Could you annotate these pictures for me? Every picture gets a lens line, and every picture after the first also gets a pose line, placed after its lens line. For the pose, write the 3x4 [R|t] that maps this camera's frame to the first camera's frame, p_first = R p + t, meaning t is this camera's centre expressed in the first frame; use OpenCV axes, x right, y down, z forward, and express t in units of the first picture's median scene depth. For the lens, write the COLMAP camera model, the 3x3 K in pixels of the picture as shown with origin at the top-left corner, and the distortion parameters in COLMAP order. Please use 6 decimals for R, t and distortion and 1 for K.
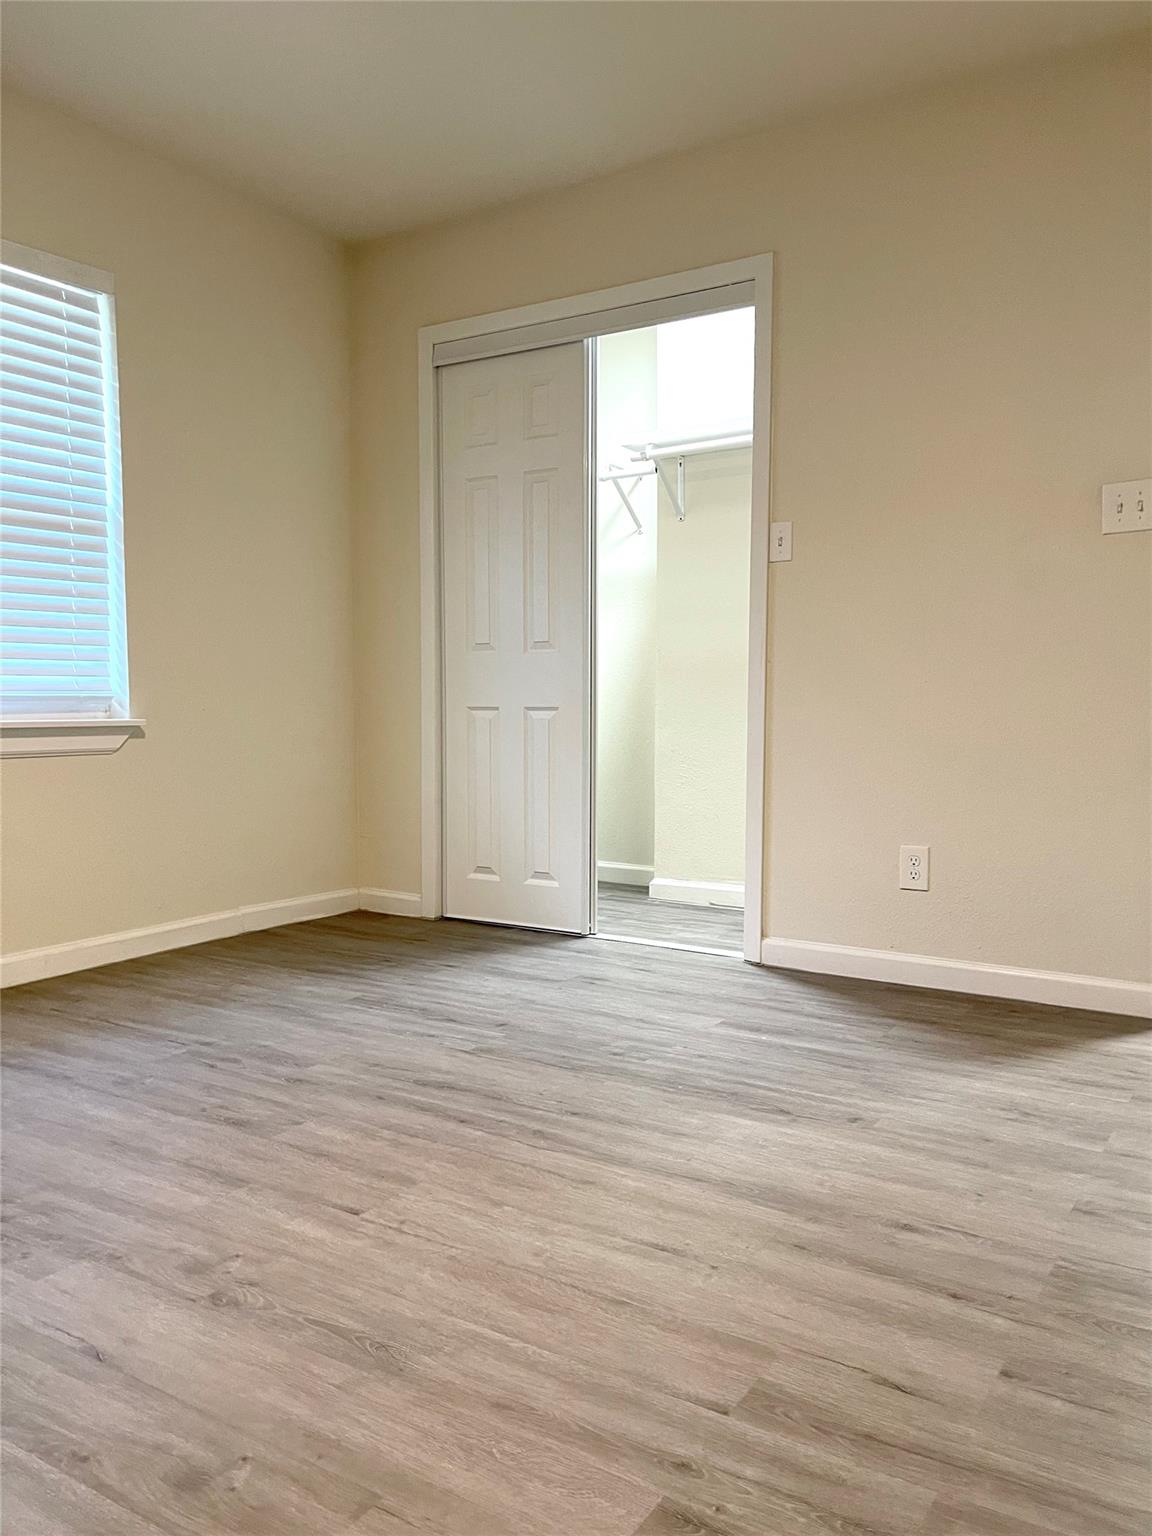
lens RADIAL K [[1200.0, 0, 575.8], [0, 1200.0, 767.4], [0, 0, 1]] dist [0.048414, -0.059015]
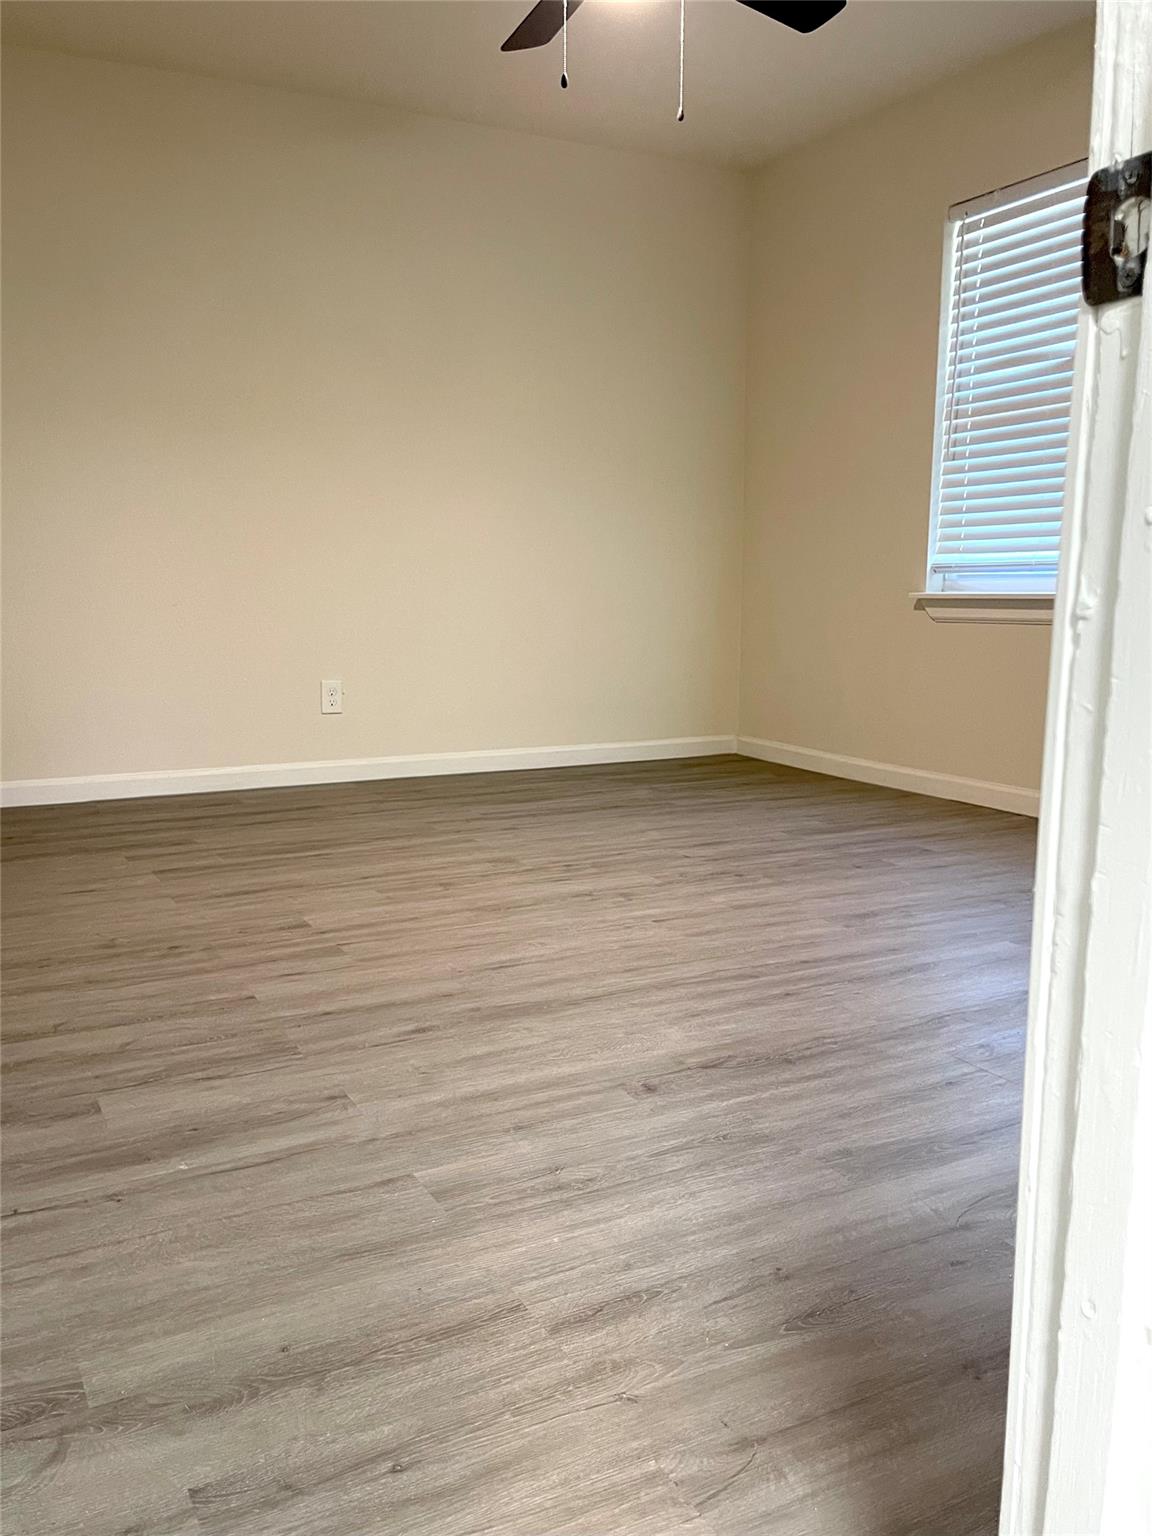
lens RADIAL K [[1200.0, 0, 575.2], [0, 1200.0, 776.6], [0, 0, 1]] dist [0.048414, -0.059015]
pose [[-0.493421, 0.133982, -0.859409, 1.060570], [-0.047603, 0.982424, 0.180491, -0.069228], [0.868487, 0.129968, -0.478371, 1.505935]]
